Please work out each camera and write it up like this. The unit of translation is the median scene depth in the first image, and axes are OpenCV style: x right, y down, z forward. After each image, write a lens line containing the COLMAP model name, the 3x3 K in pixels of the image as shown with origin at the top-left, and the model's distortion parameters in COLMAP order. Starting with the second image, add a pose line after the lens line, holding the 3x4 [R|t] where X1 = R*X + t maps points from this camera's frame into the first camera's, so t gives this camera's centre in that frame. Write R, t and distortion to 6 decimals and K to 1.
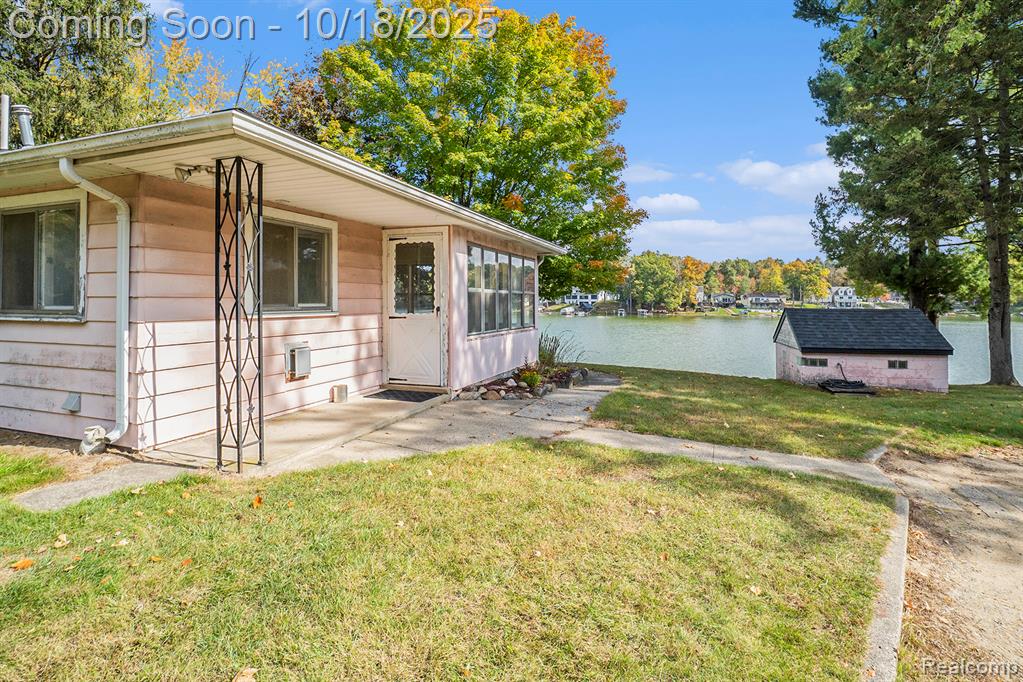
lens RADIAL K [[508.1, 0, 505.6], [0, 508.1, 303.4], [0, 0, 1]] dist [-0.023503, 0.004889]
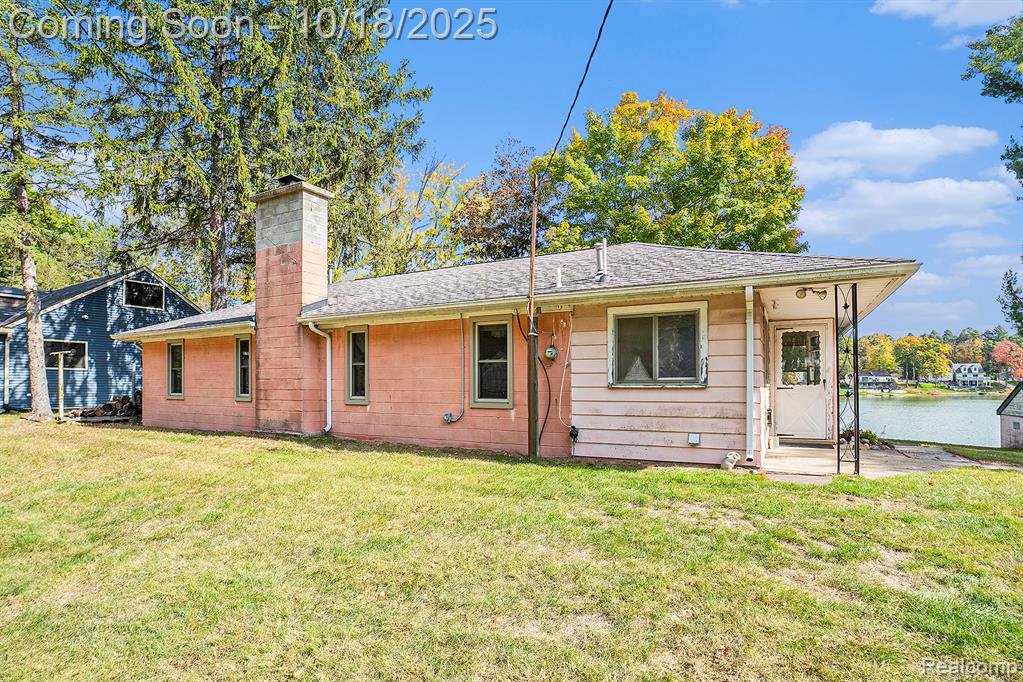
lens RADIAL K [[508.1, 0, 505.2], [0, 508.1, 392.6], [0, 0, 1]] dist [-0.023503, 0.004889]
pose [[0.991157, -0.002818, -0.132662, -0.319518], [0.004890, 0.999871, 0.015292, 0.006699], [0.132602, -0.015806, 0.991043, -0.162057]]
